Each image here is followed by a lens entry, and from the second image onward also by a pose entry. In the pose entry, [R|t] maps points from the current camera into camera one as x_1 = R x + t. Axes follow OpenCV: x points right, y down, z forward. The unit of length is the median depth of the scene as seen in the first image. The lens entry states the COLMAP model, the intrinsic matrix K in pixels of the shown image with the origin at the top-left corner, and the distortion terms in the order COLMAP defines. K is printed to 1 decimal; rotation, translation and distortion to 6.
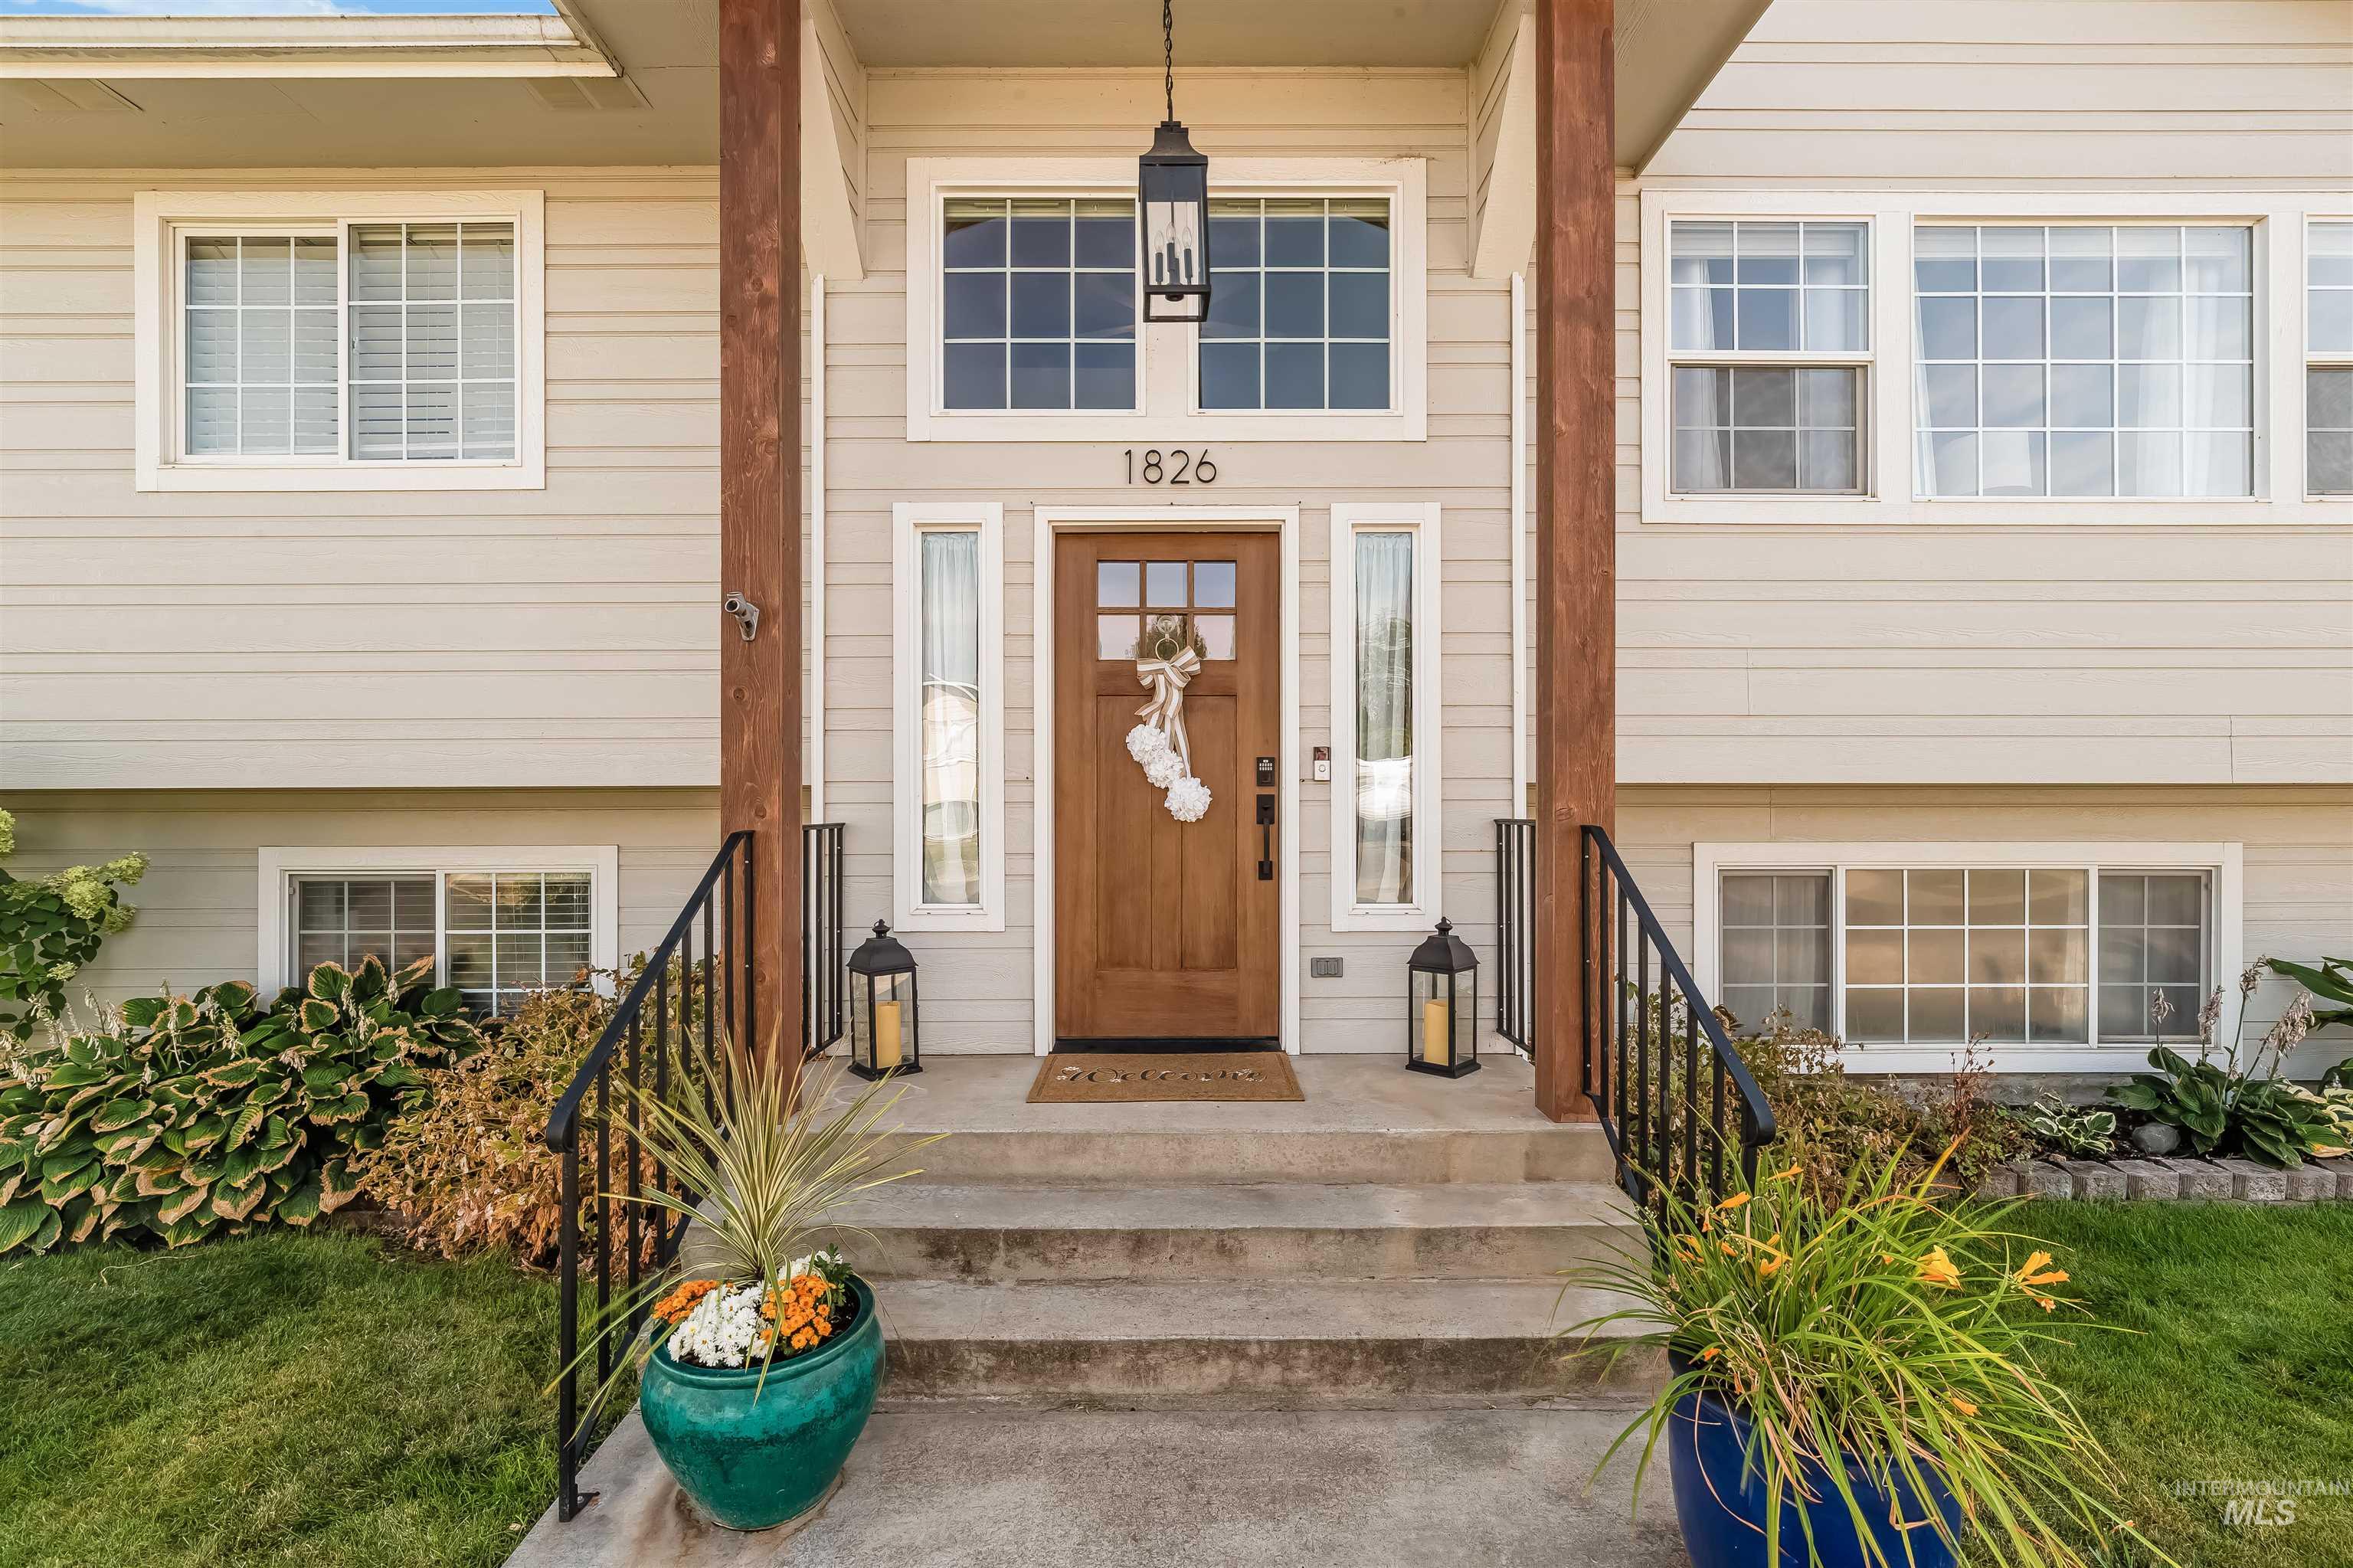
lens RADIAL K [[1078.2, 0, 1176.6], [0, 1078.2, 808.8], [0, 0, 1]] dist [-0.003085, 0.000916]
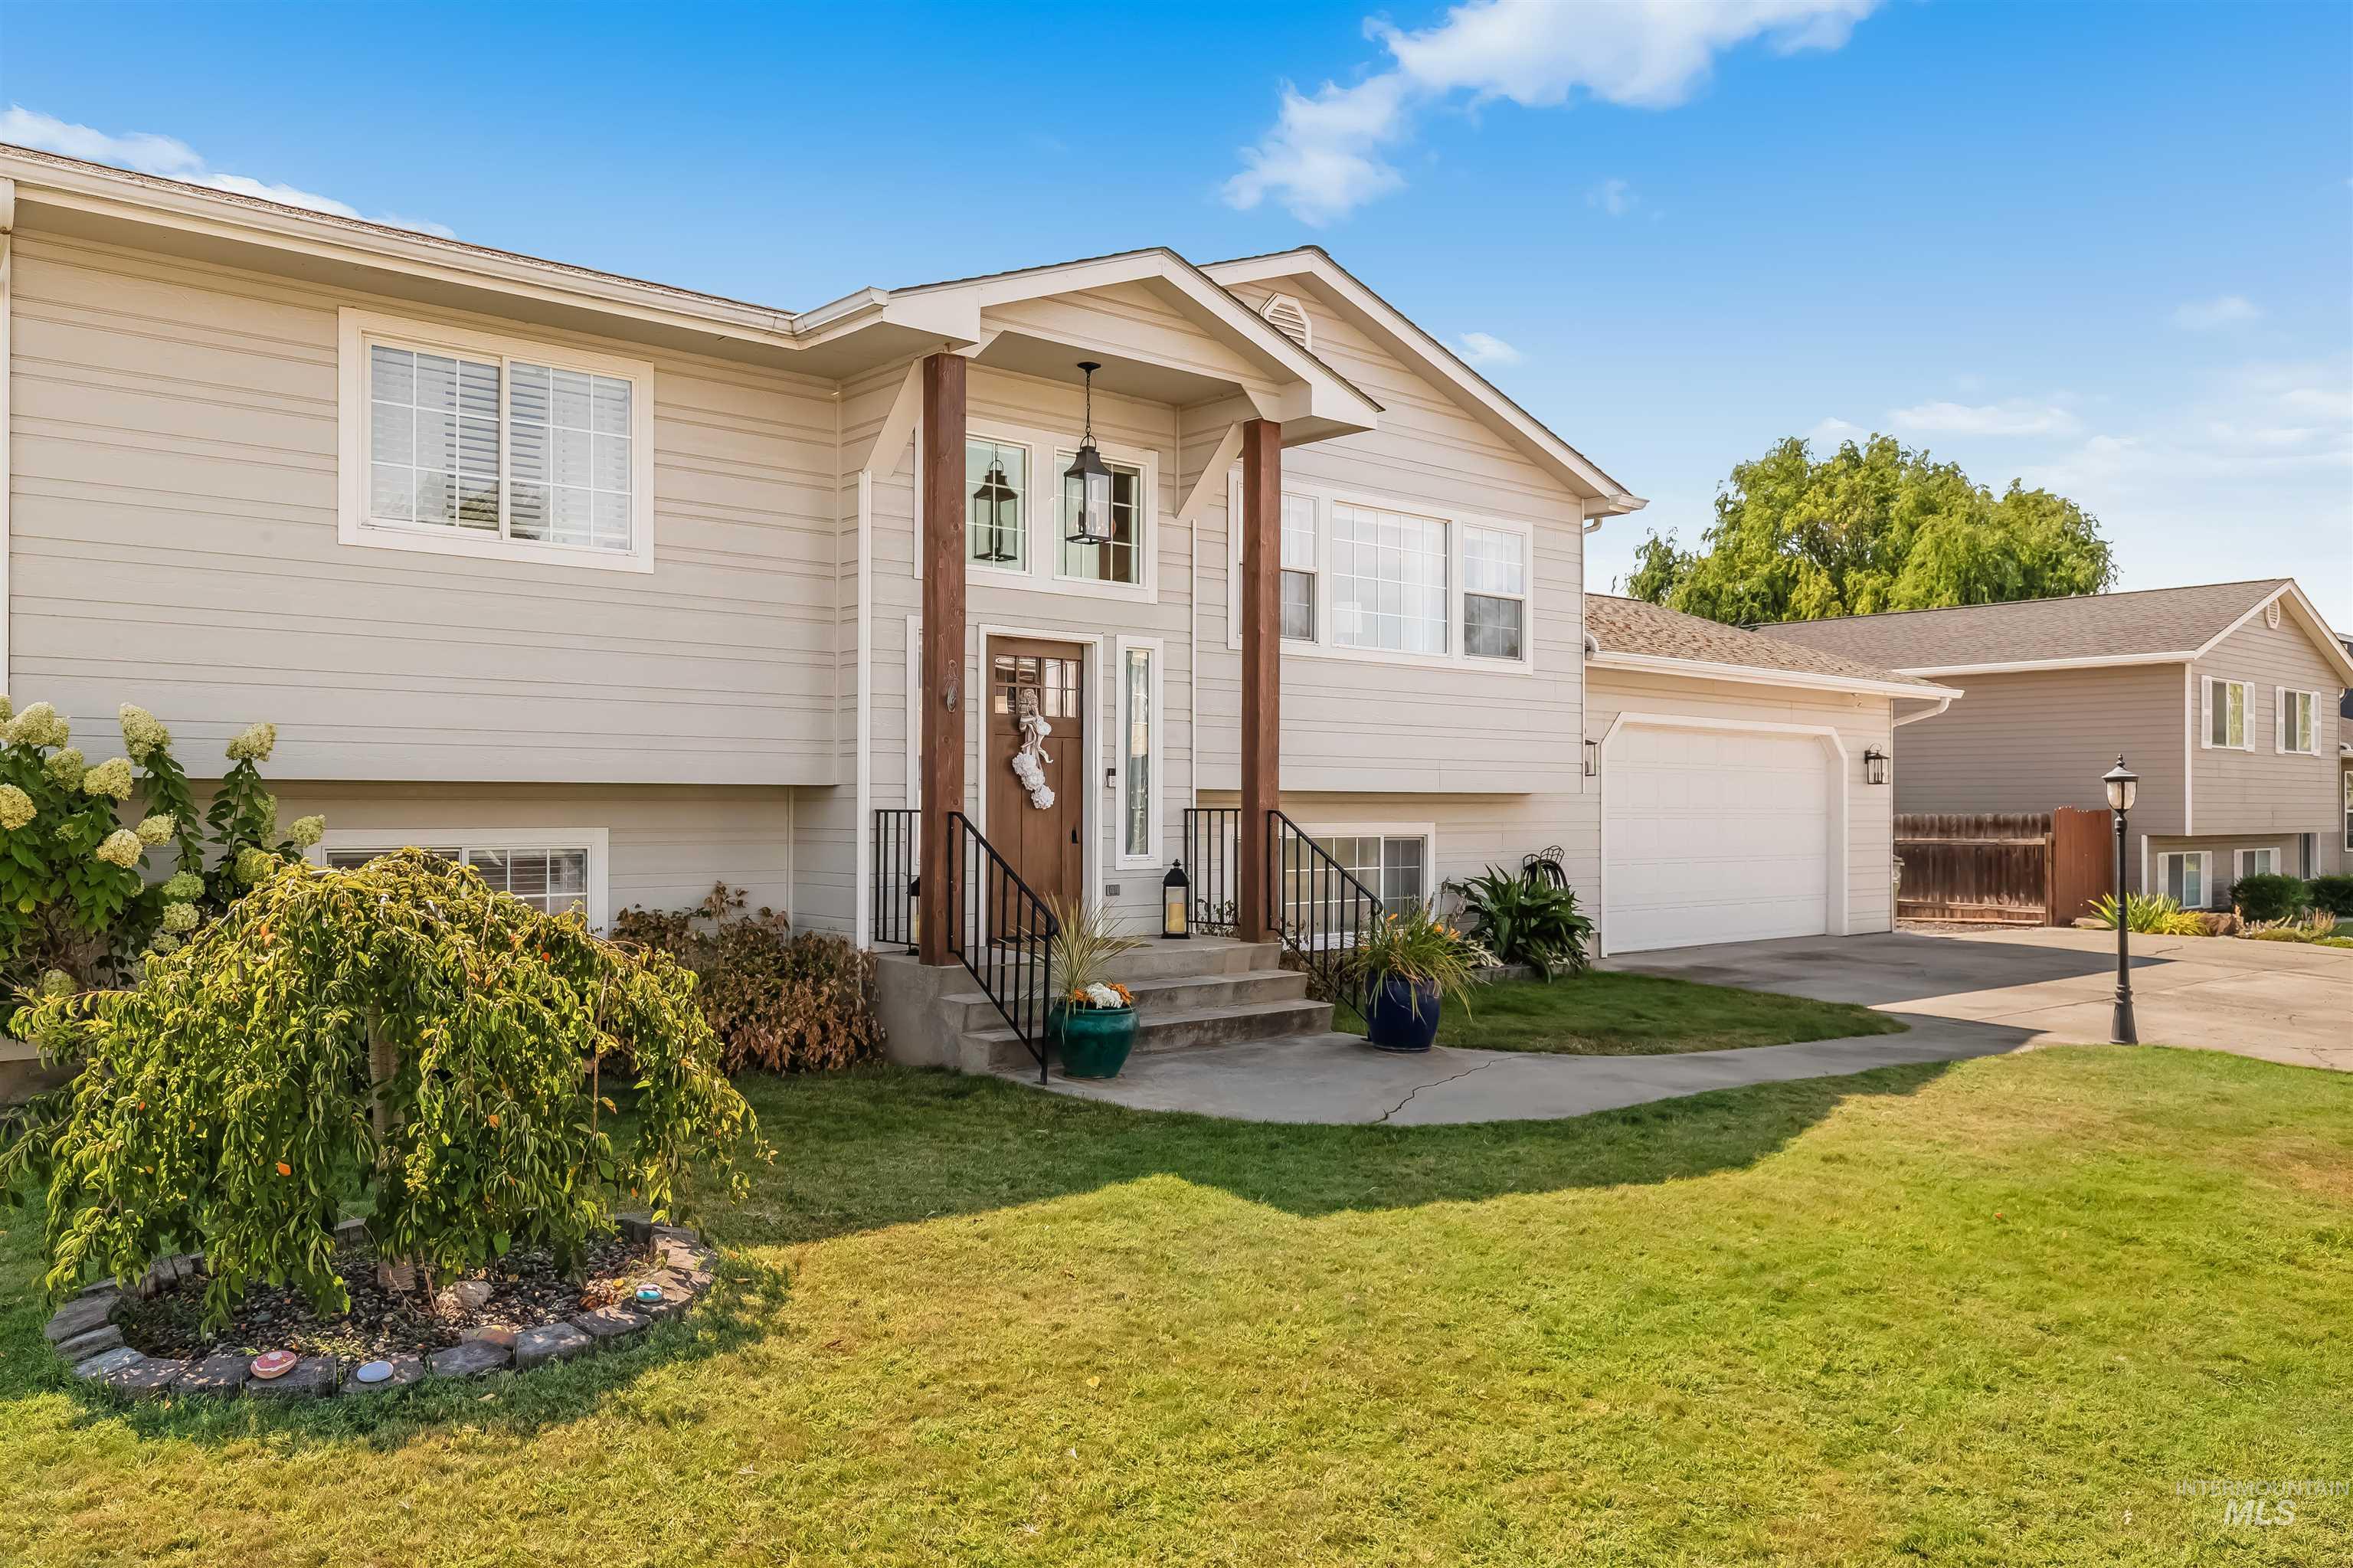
lens RADIAL K [[1640.6, 0, 1166.3], [0, 1640.6, 779.1], [0, 0, 1]] dist [-0.003105, -0.000466]
pose [[0.766651, 0.015080, 0.641887, -1.535210], [-0.001959, 0.999774, -0.021148, 0.018995], [-0.642061, 0.014956, 0.766508, -1.149774]]
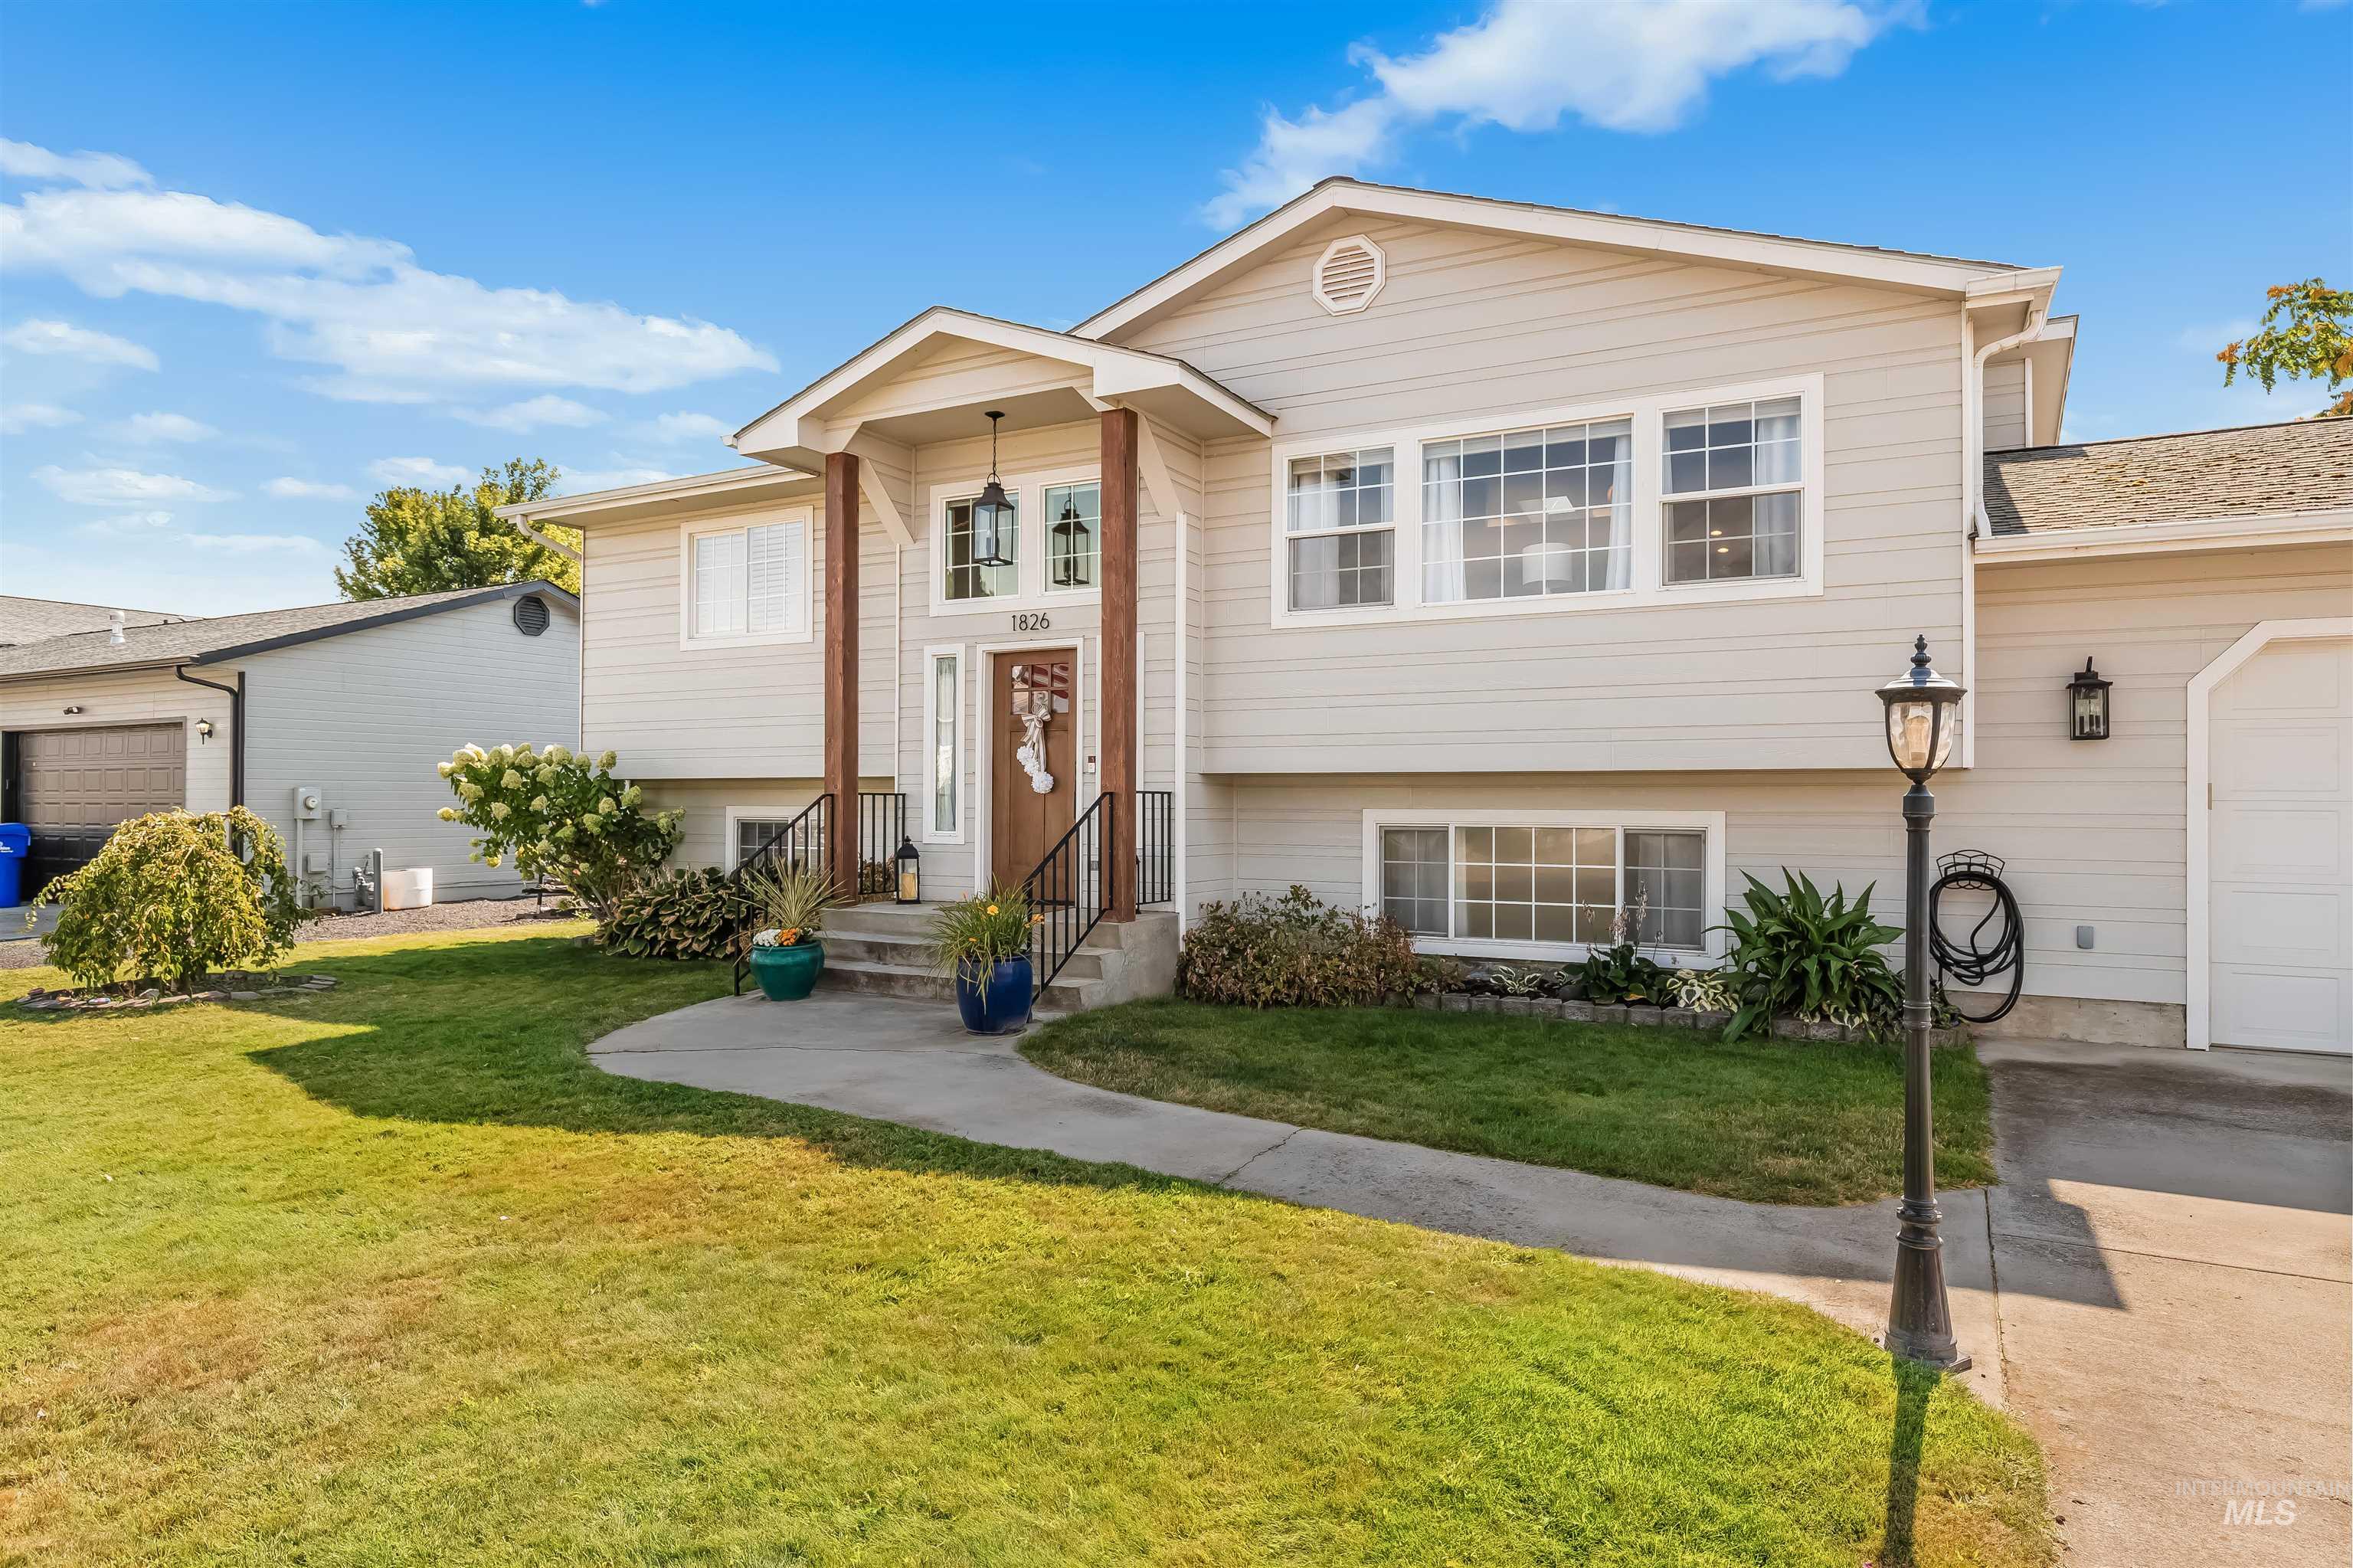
lens RADIAL K [[1407.0, 0, 1165.8], [0, 1407.0, 784.8], [0, 0, 1]] dist [0.009813, 0.001919]
pose [[0.874982, -0.000156, -0.484155, 1.504727], [-0.003224, 0.999976, -0.006149, 0.011657], [0.484145, 0.006941, 0.874961, -1.215625]]
